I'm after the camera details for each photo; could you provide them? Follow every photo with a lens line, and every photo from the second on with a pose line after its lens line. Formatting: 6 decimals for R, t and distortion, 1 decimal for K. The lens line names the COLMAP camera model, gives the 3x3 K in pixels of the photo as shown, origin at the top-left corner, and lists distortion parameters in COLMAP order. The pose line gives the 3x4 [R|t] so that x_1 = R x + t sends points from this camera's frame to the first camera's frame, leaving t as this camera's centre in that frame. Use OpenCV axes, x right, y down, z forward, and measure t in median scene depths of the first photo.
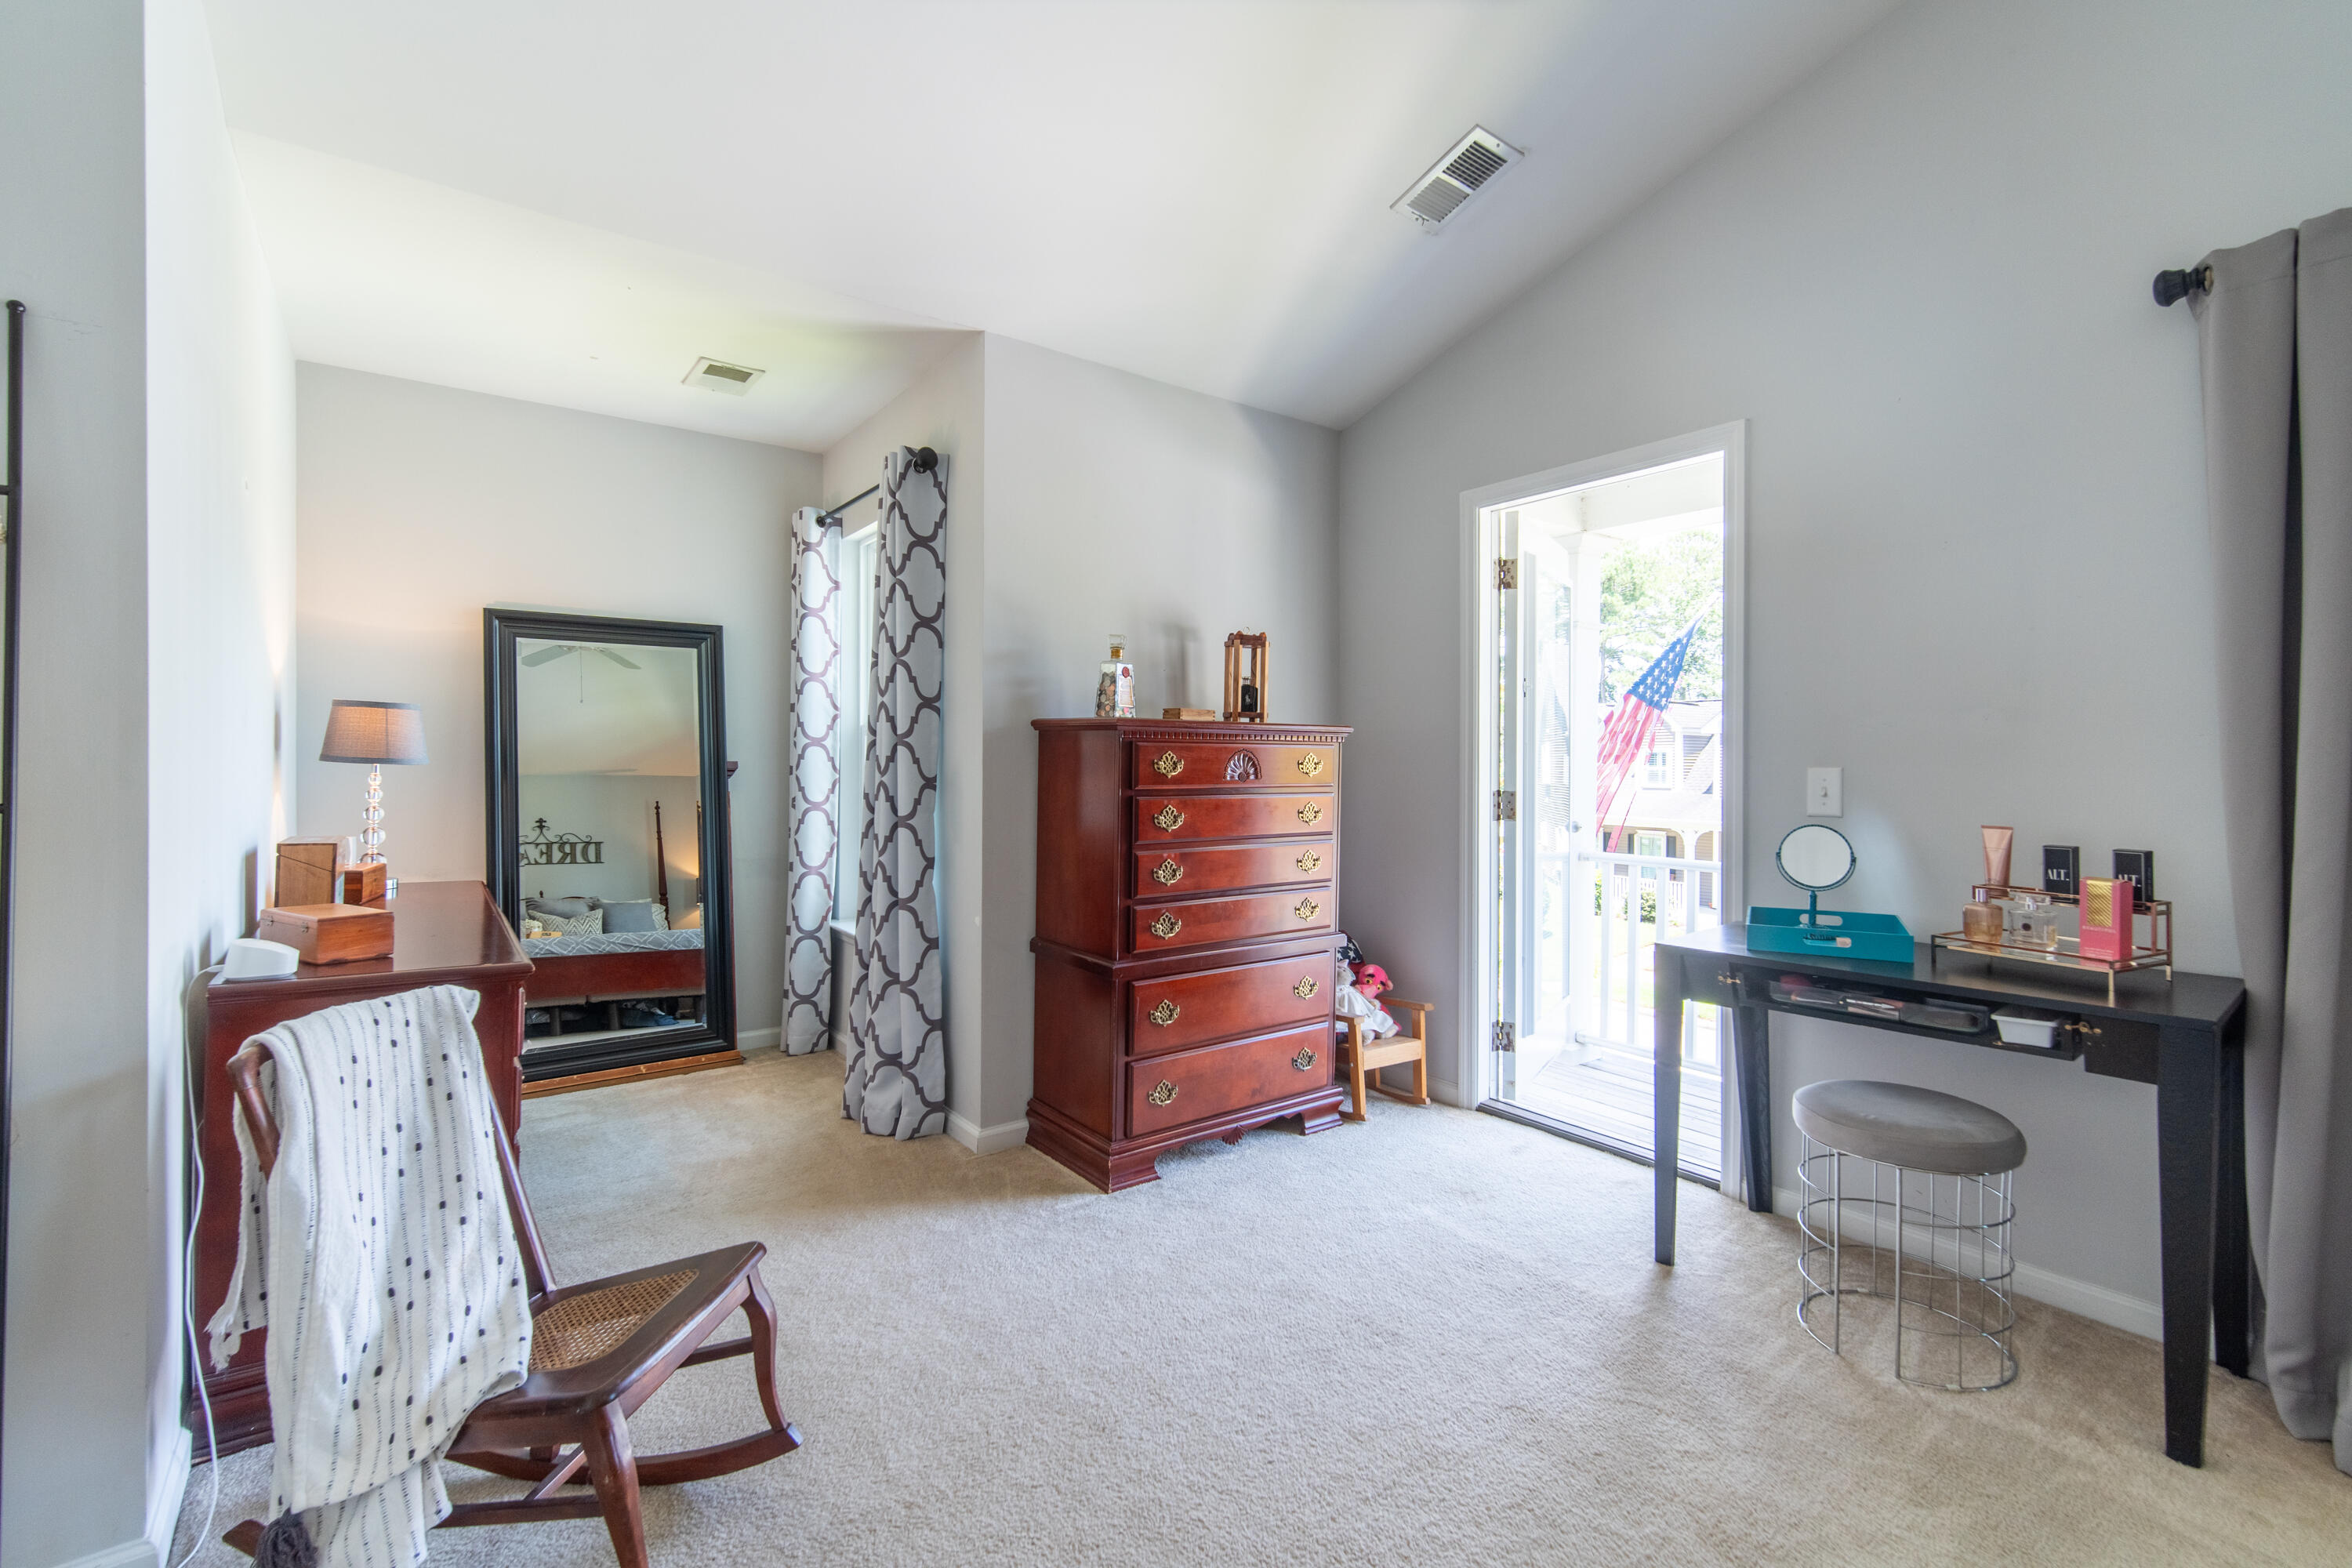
lens RADIAL K [[1027.1, 0, 1159.0], [0, 1027.1, 771.9], [0, 0, 1]] dist [-0.001248, -0.000243]
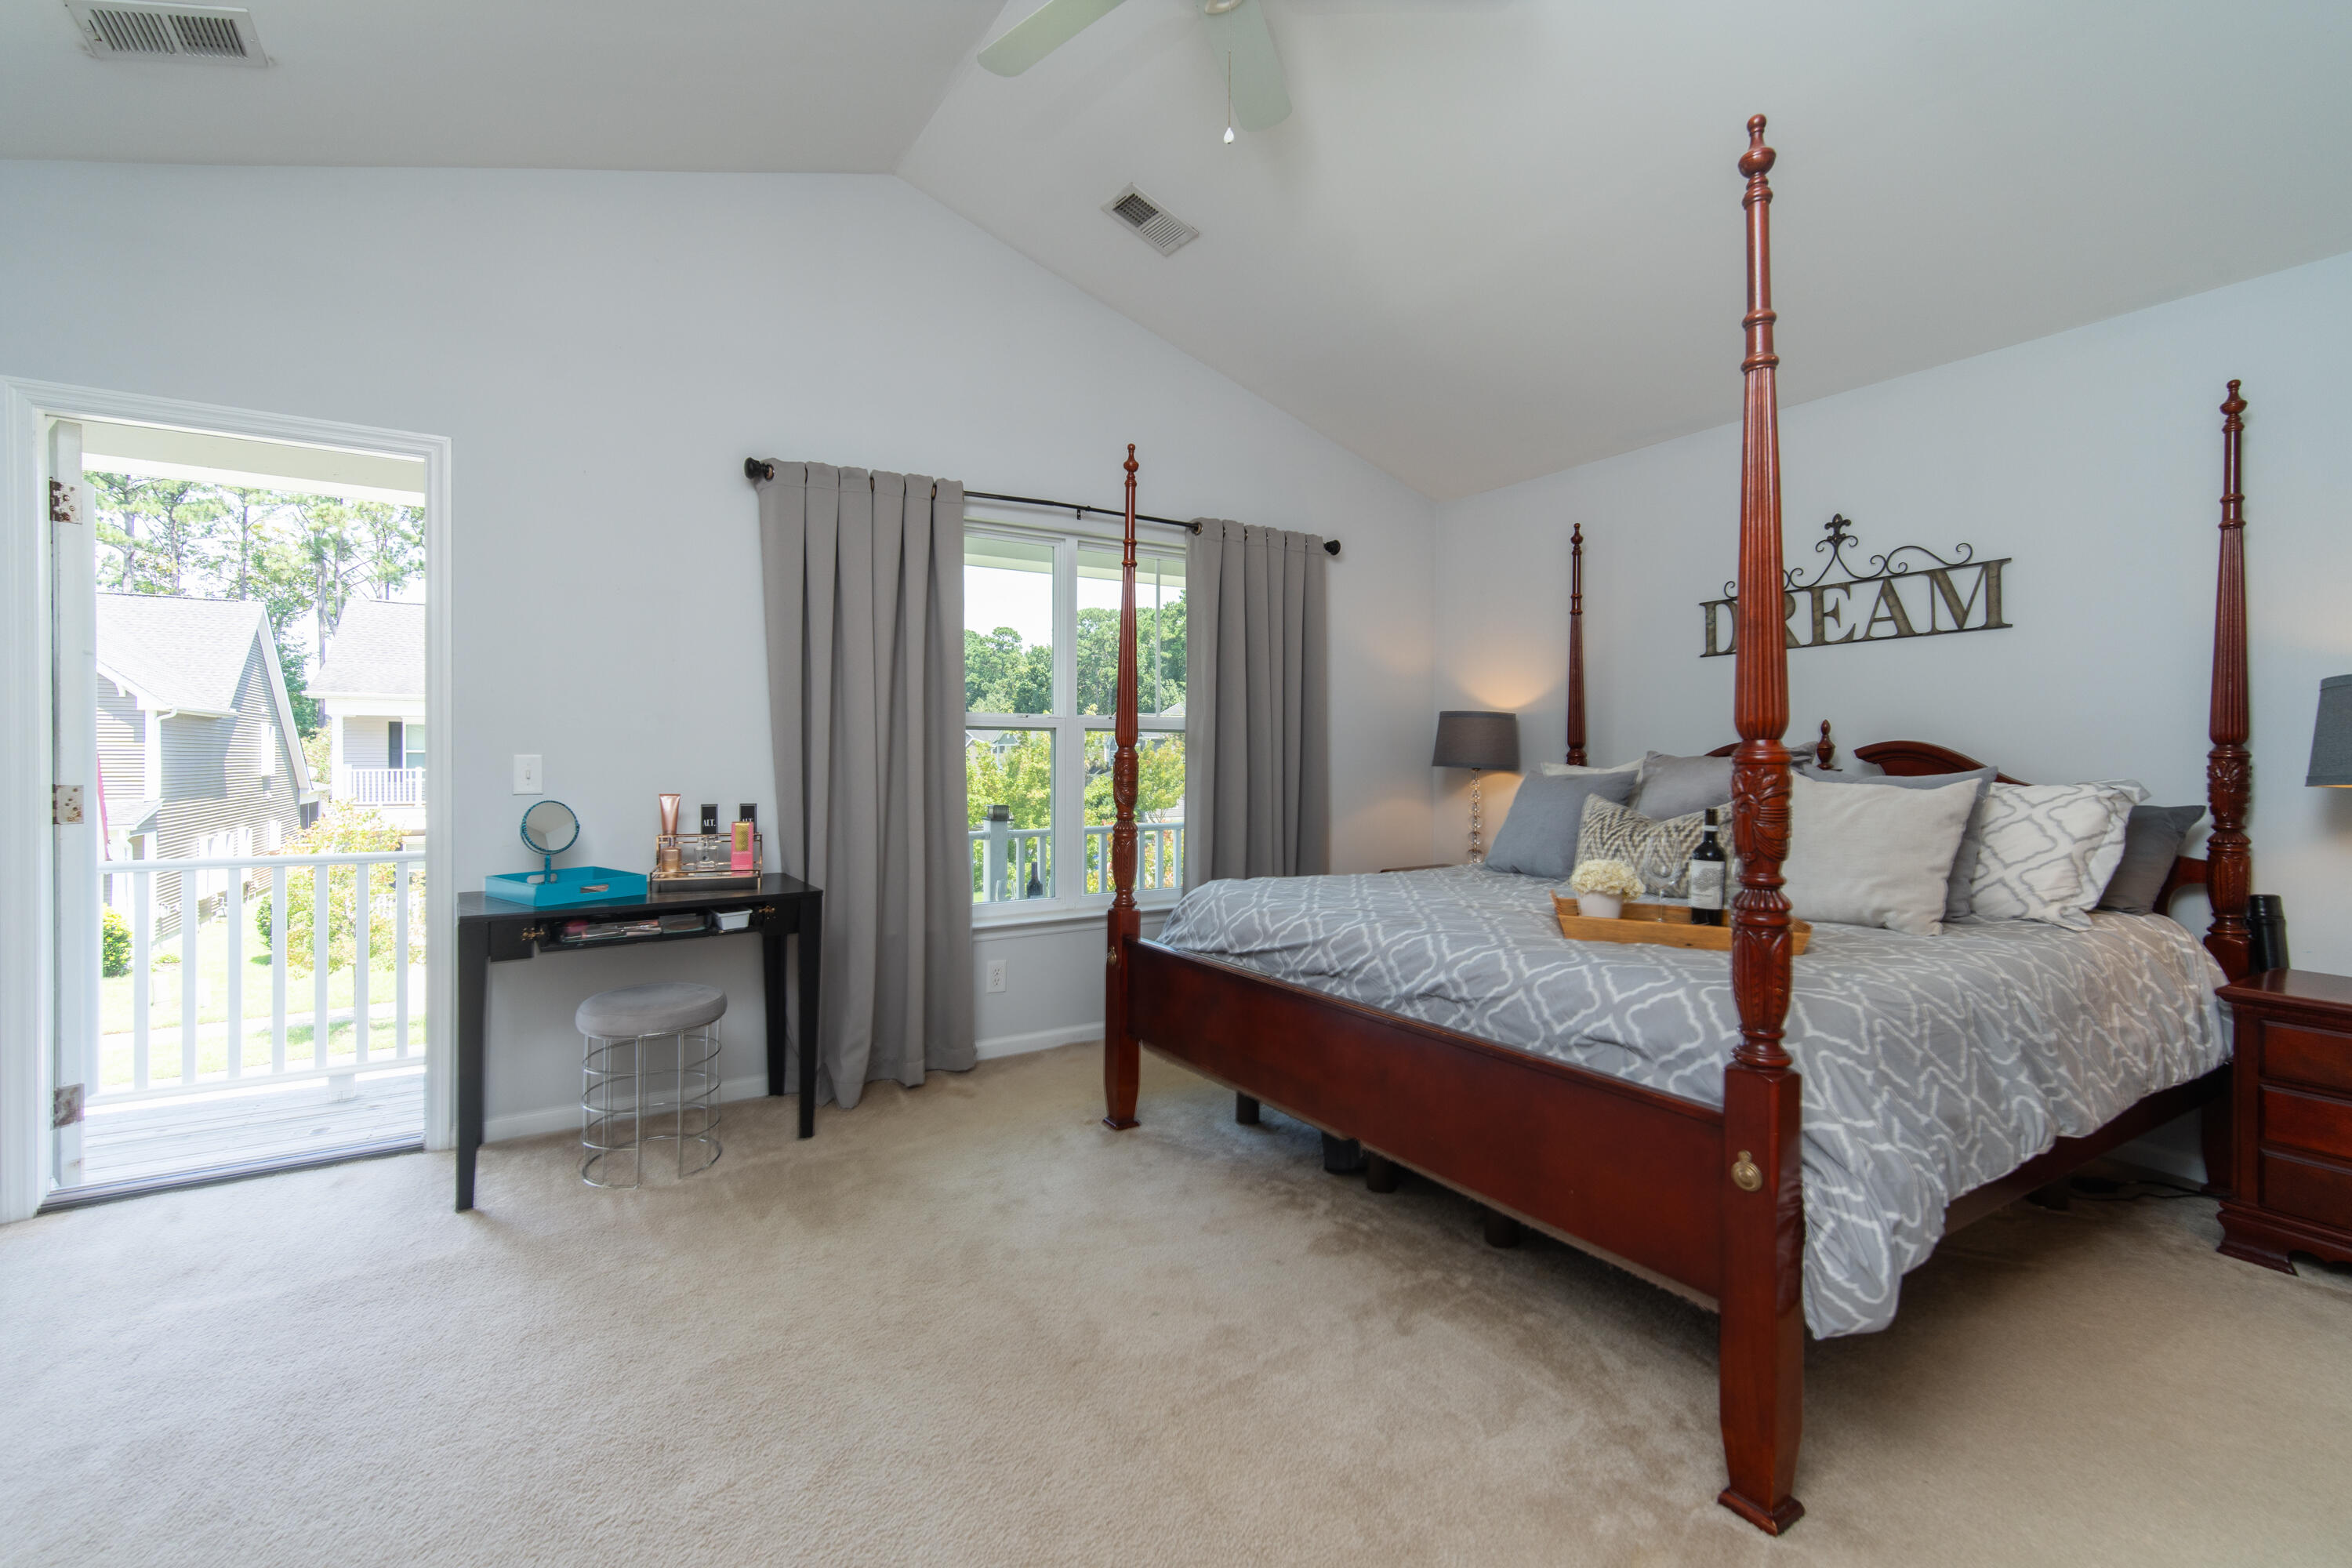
lens RADIAL K [[1027.1, 0, 1169.5], [0, 1027.1, 762.1], [0, 0, 1]] dist [-0.001248, -0.000243]
pose [[0.044515, -0.014111, 0.998909, -0.512895], [0.005068, 0.999891, 0.013899, -0.008337], [-0.998996, 0.004444, 0.044582, 0.182462]]
